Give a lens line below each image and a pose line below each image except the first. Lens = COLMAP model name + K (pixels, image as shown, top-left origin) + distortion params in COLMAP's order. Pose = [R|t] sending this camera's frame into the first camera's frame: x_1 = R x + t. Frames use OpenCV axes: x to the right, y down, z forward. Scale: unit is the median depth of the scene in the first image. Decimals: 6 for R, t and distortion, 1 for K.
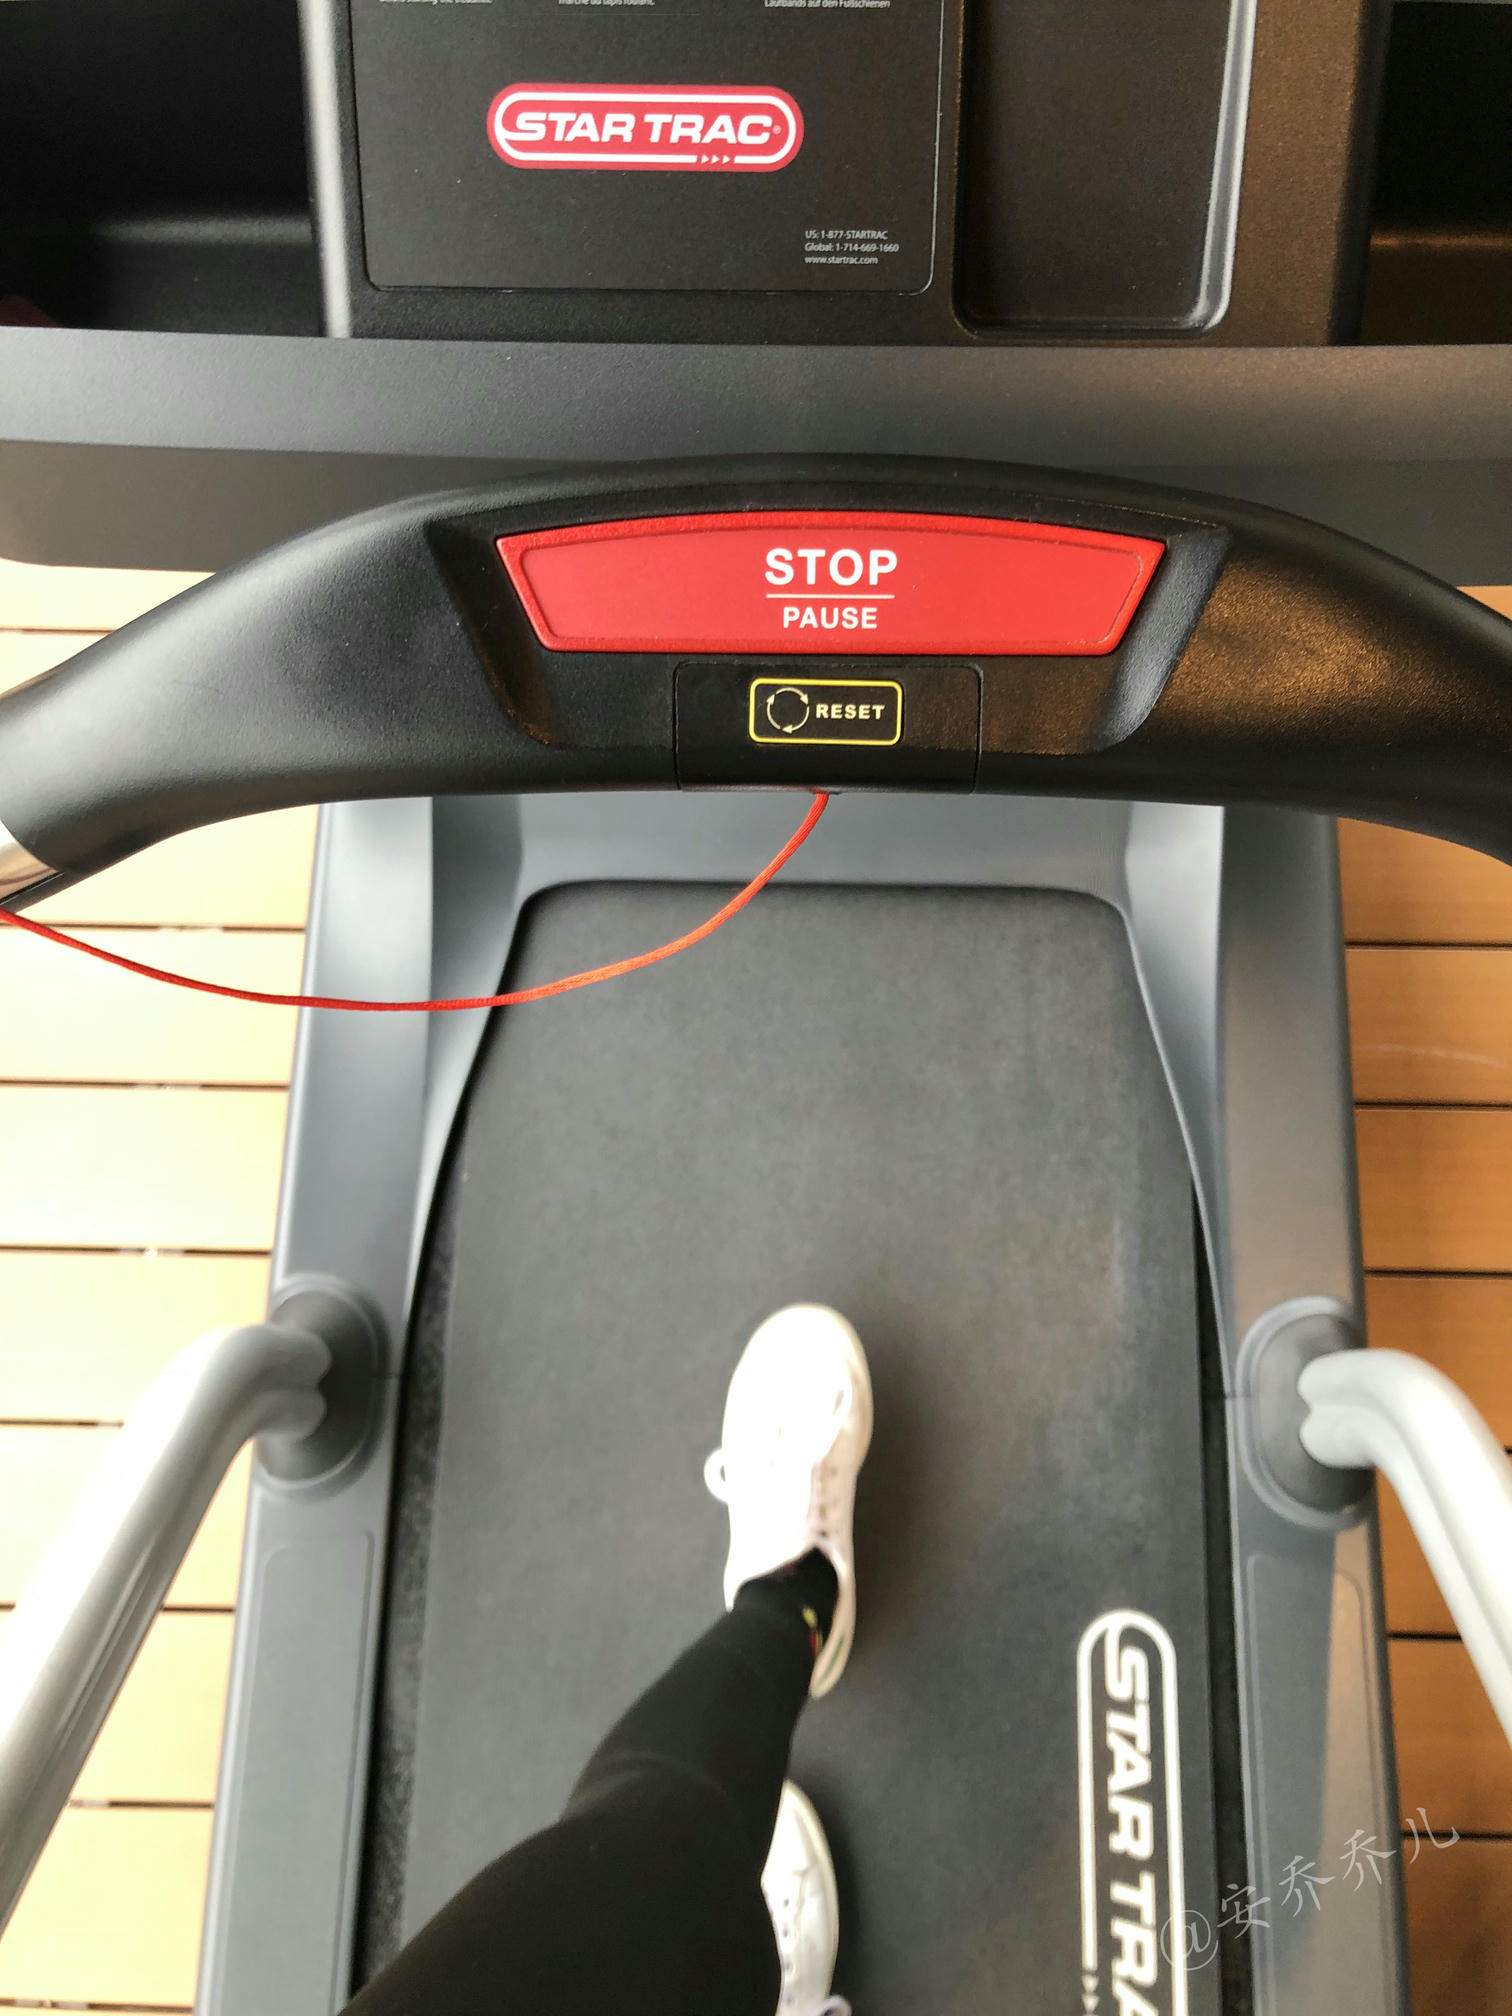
lens RADIAL K [[1695.5, 0, 781.9], [0, 1695.5, 1015.5], [0, 0, 1]] dist [0.042035, -0.038365]
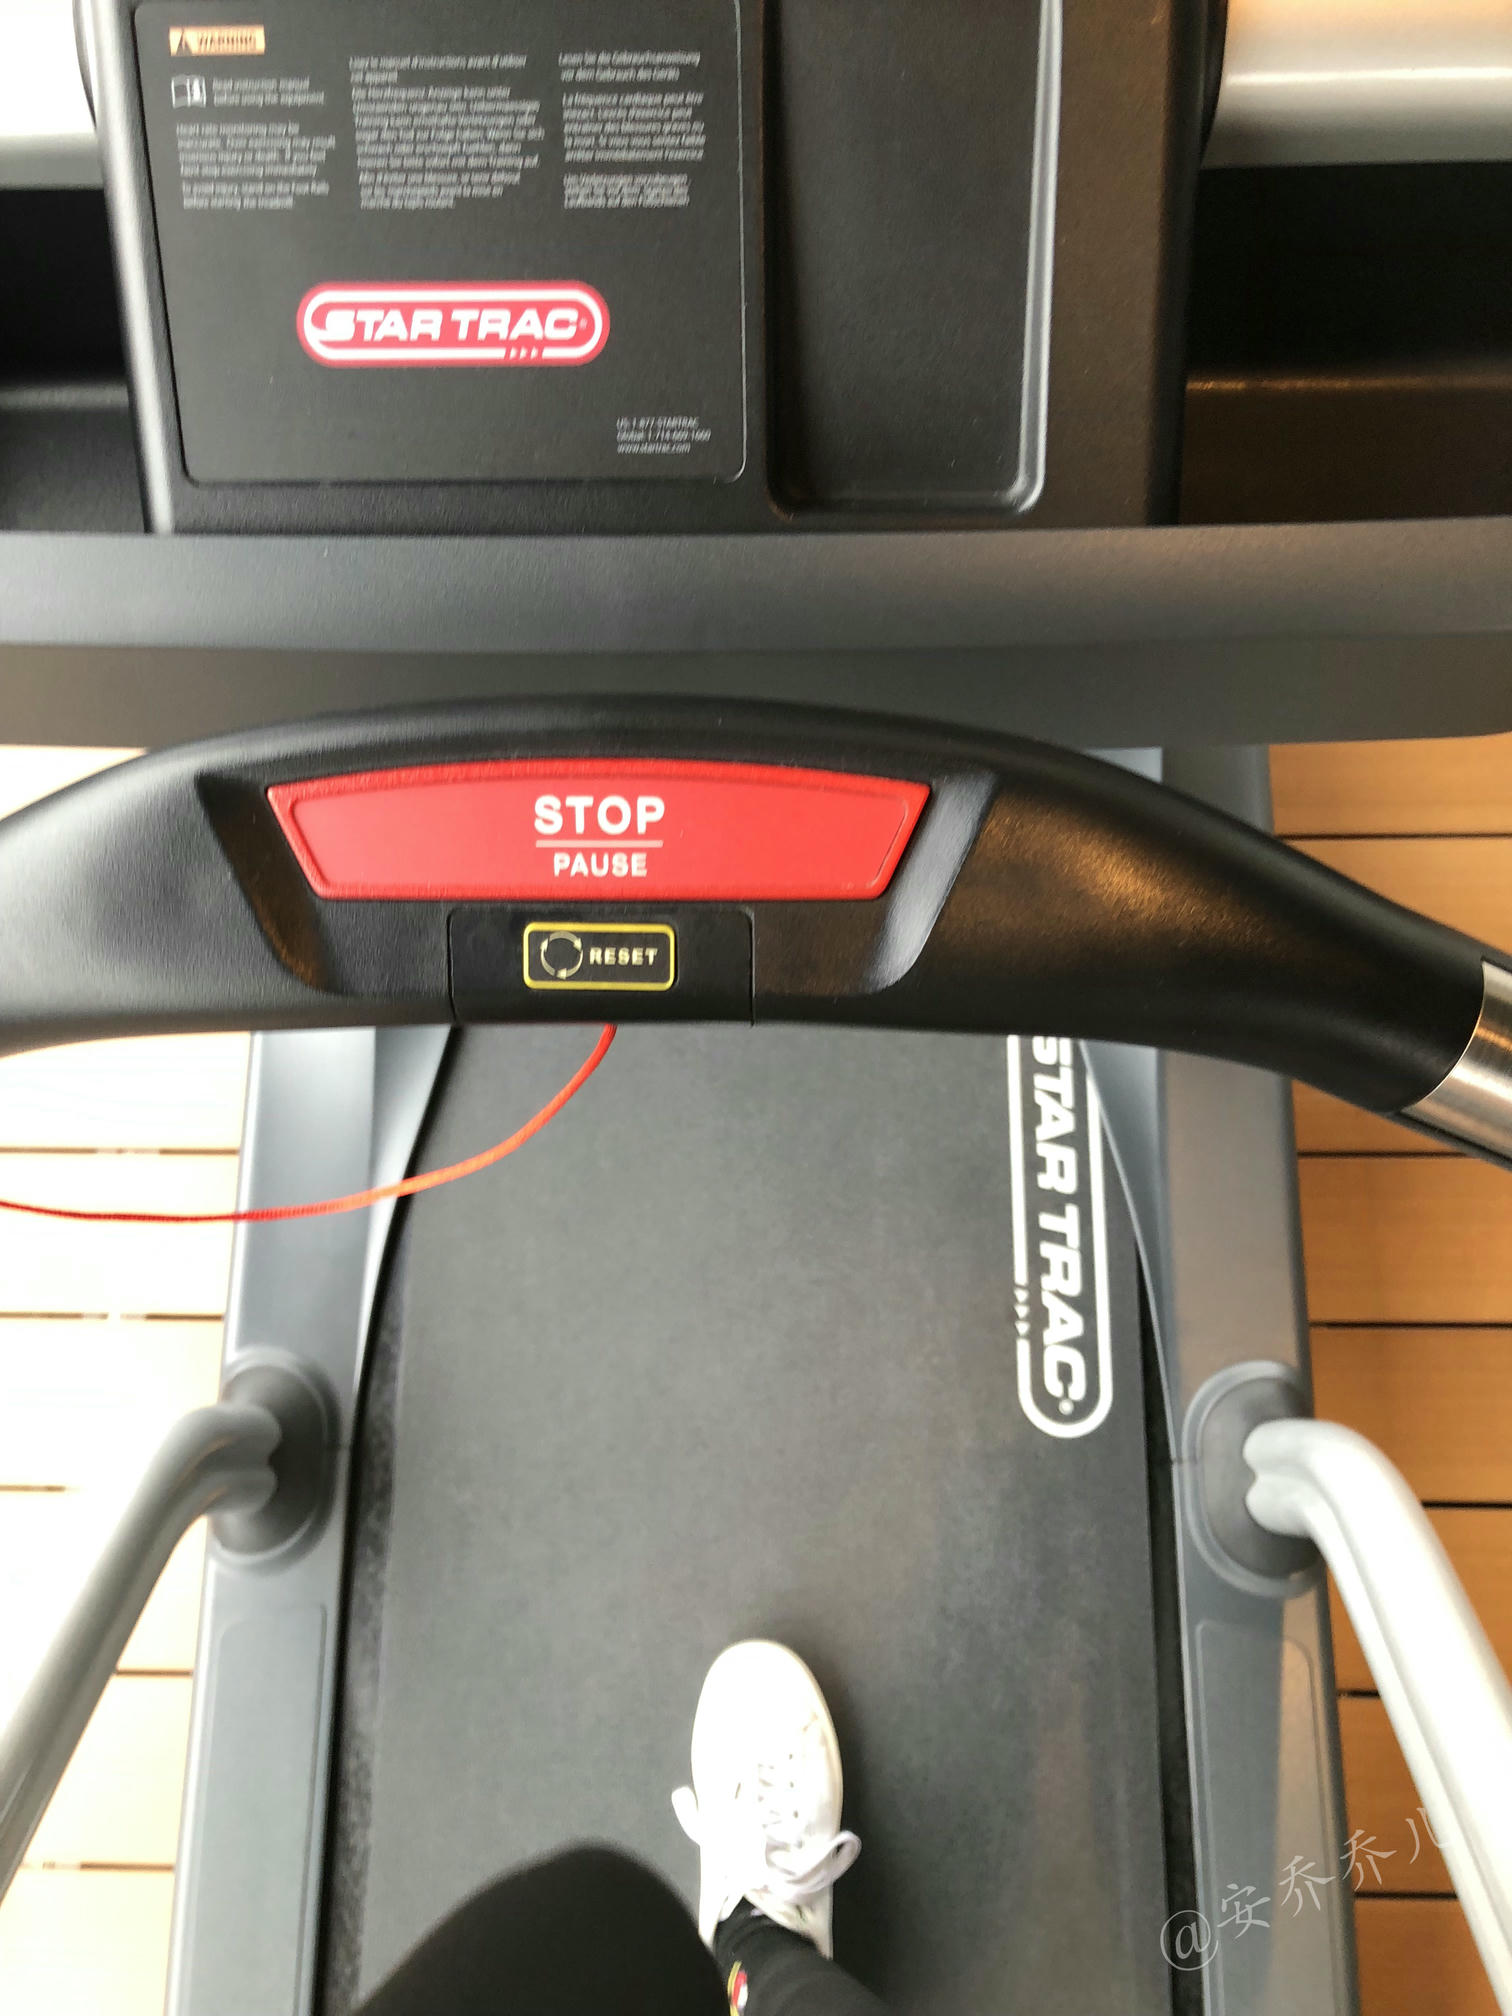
lens RADIAL K [[1695.5, 0, 743.3], [0, 1695.5, 1029.3], [0, 0, 1]] dist [0.042035, -0.038365]
pose [[0.999486, -0.019708, -0.025295, 0.106055], [0.019950, 0.999757, 0.009339, -0.113180], [0.025104, -0.009839, 0.999636, 0.004597]]
